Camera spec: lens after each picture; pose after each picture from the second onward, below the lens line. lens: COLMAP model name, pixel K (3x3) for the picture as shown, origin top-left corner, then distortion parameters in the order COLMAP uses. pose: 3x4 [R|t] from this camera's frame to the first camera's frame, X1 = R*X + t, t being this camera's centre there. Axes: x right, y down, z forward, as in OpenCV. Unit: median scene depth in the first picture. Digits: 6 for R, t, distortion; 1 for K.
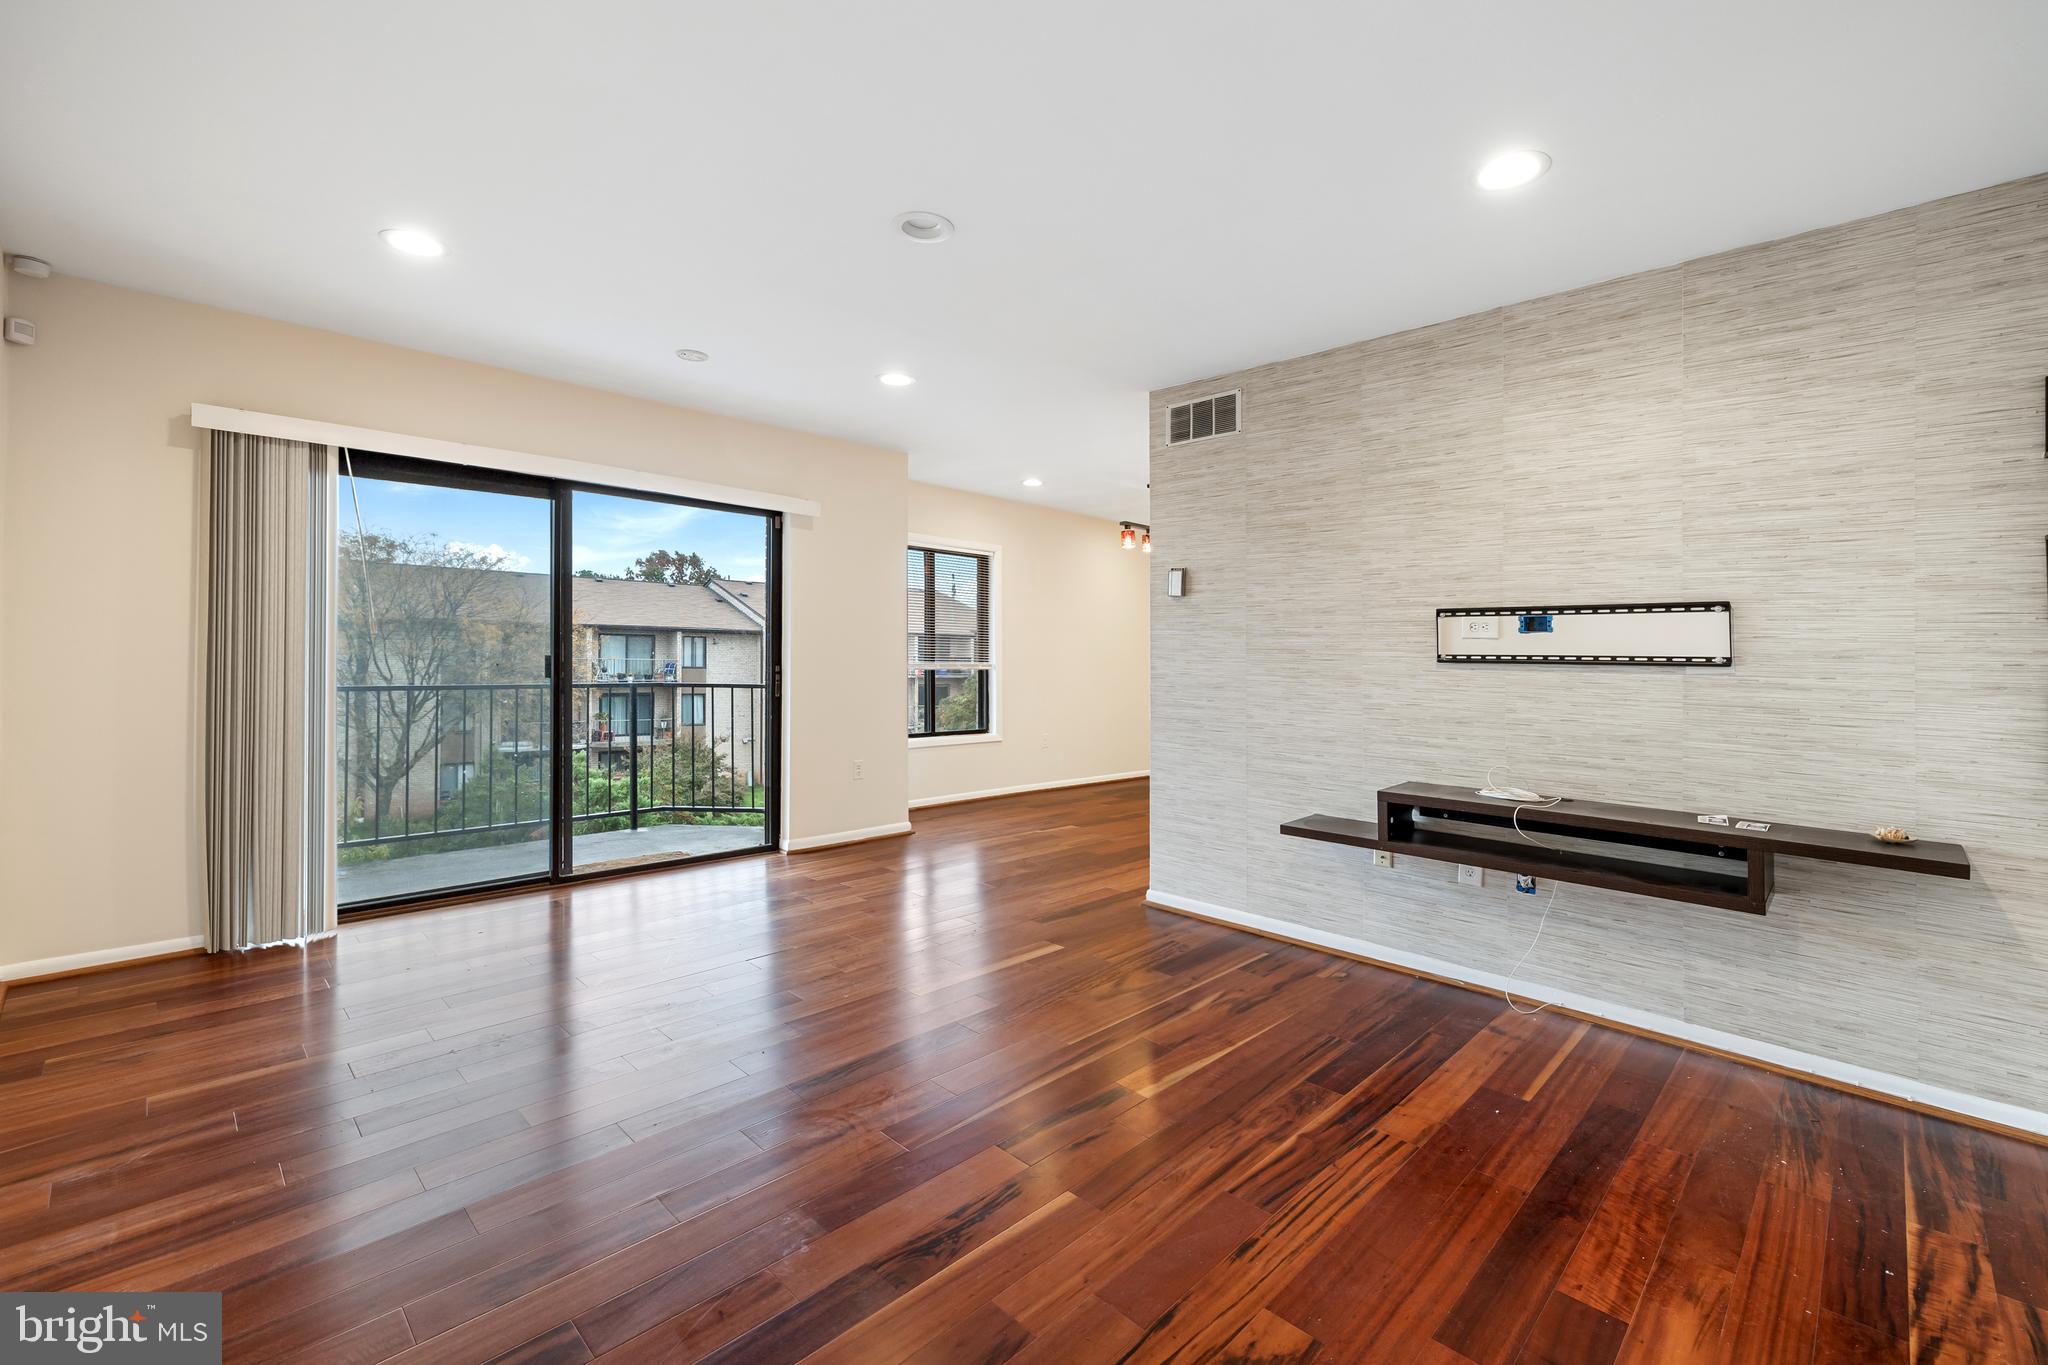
lens RADIAL K [[871.0, 0, 1020.6], [0, 871.0, 674.1], [0, 0, 1]] dist [-0.001212, 0.000646]
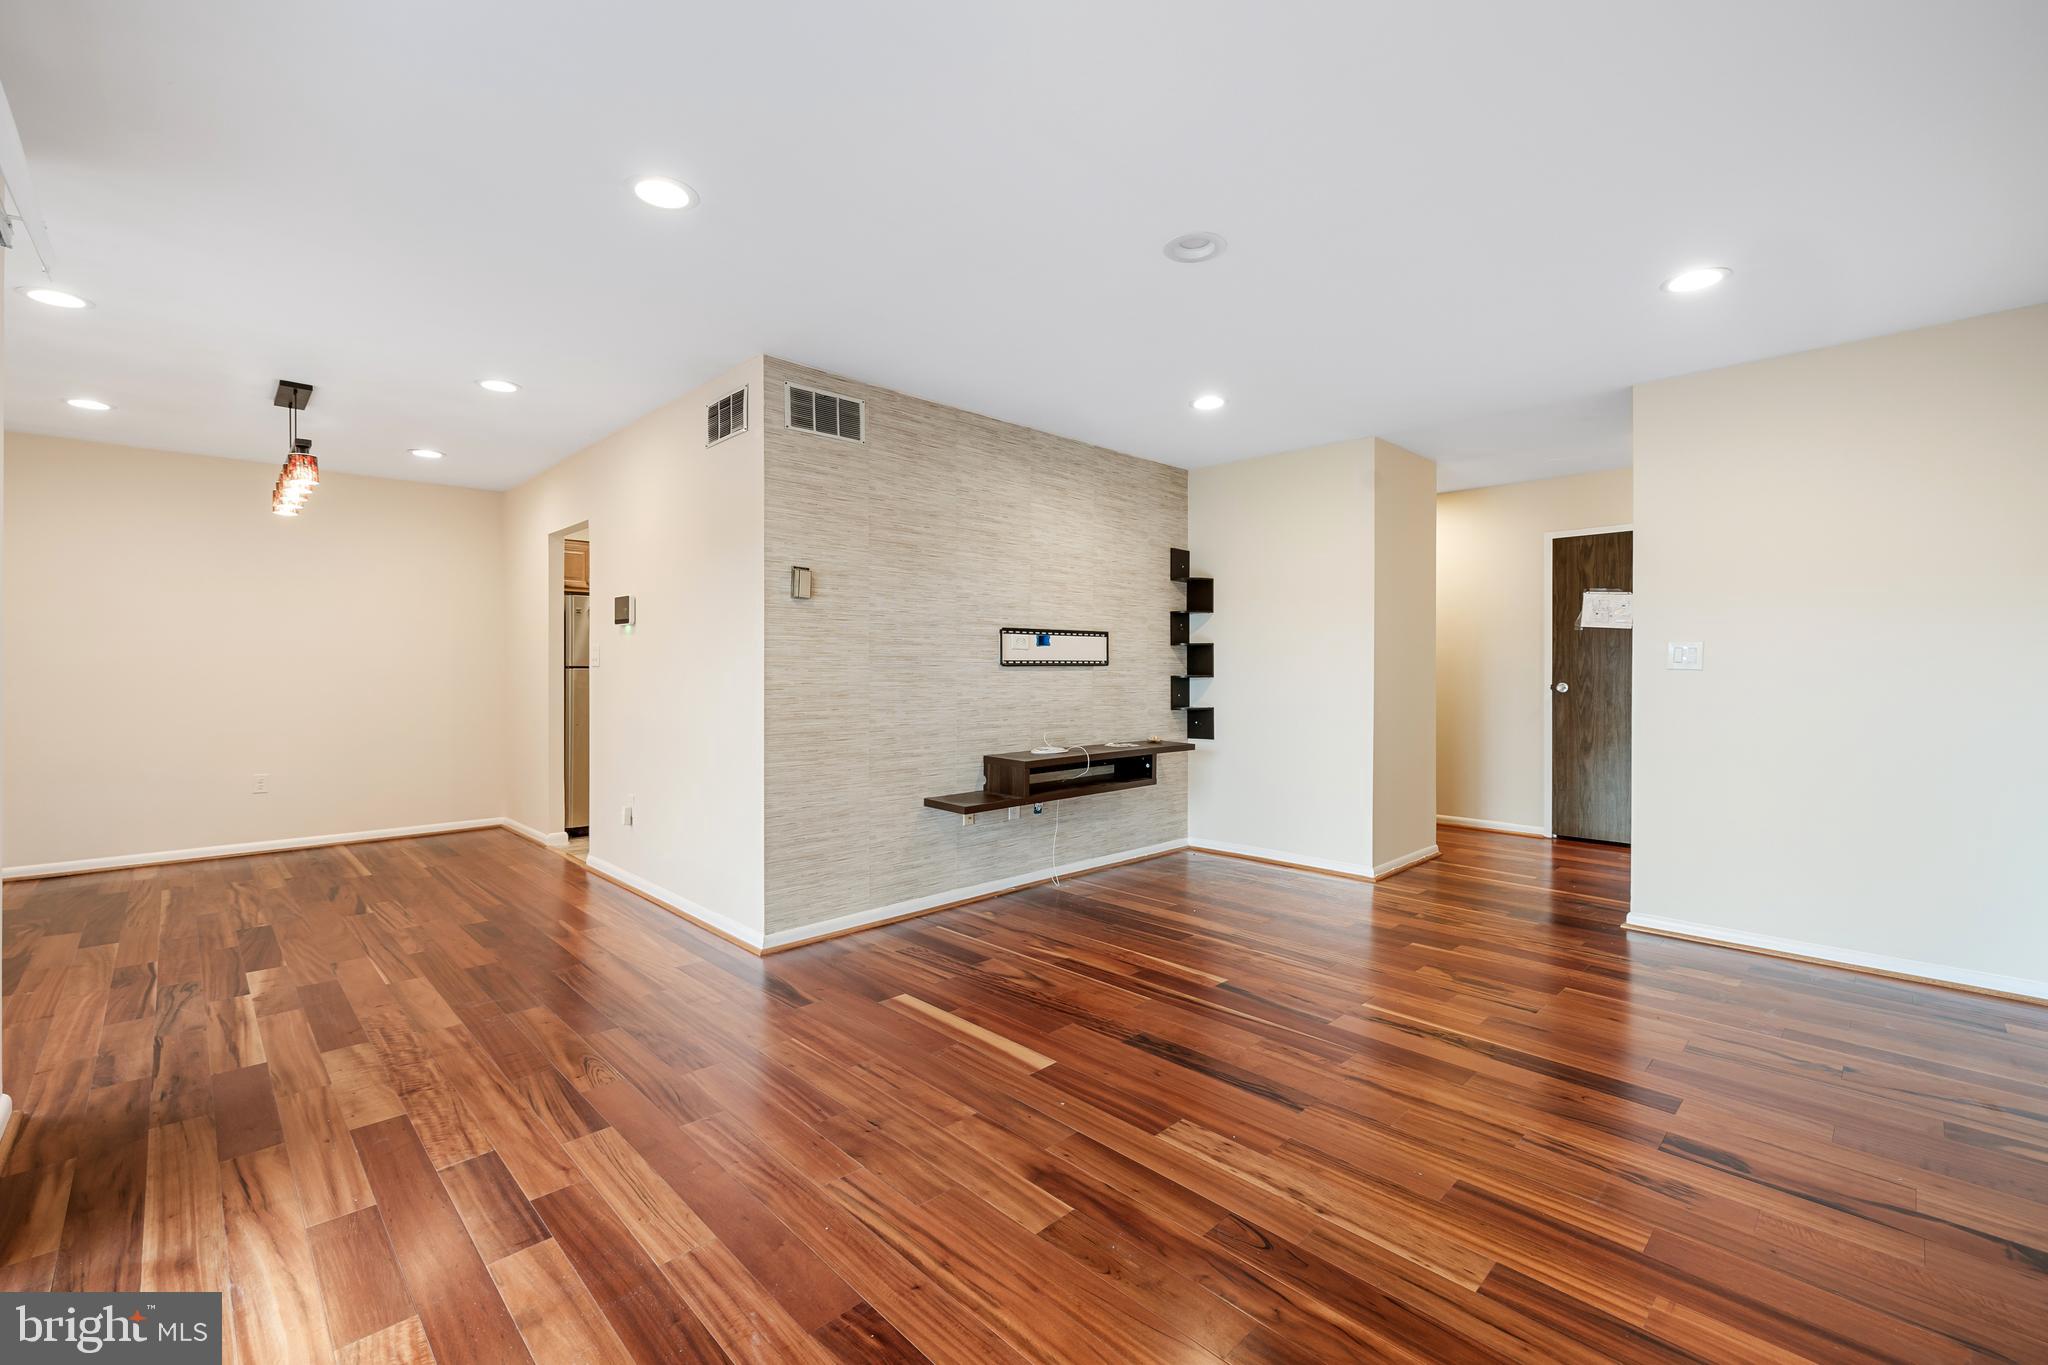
lens RADIAL K [[871.0, 0, 1021.4], [0, 871.0, 680.3], [0, 0, 1]] dist [-0.001212, 0.000646]
pose [[0.013469, -0.035017, 0.999296, -0.949494], [0.020000, 0.999196, 0.034744, -0.040181], [-0.999709, 0.019518, 0.014159, 0.990967]]
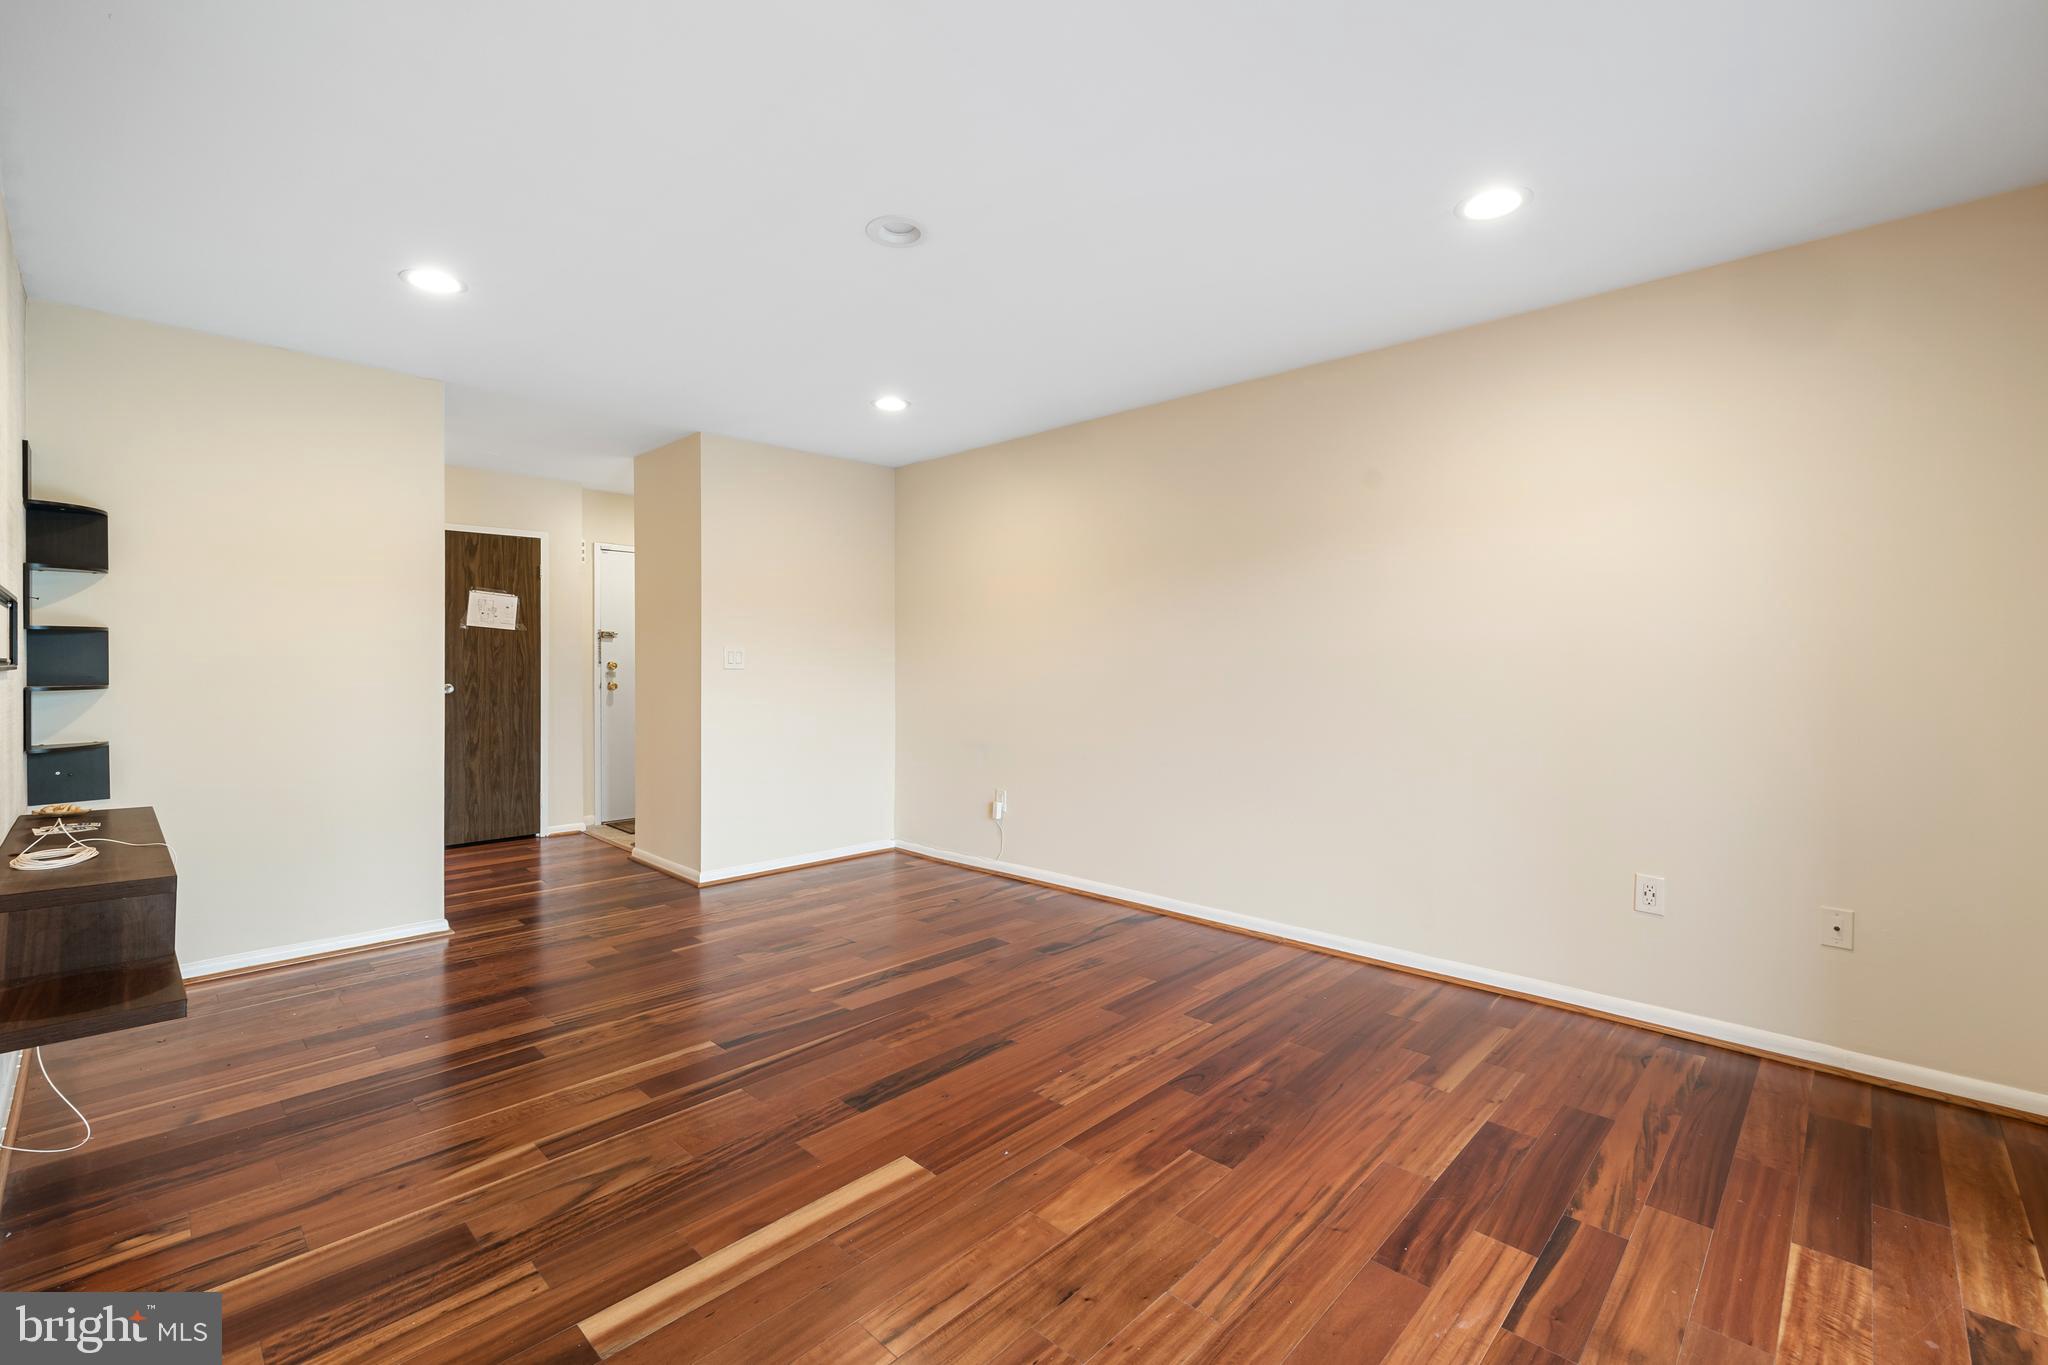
lens RADIAL K [[871.0, 0, 1025.0], [0, 871.0, 671.5], [0, 0, 1]] dist [-0.001212, 0.000646]
pose [[-0.999658, -0.017683, -0.019280, -0.190941], [-0.018260, 0.999379, 0.030143, -0.046495], [0.018735, 0.030485, -0.999360, 1.657138]]
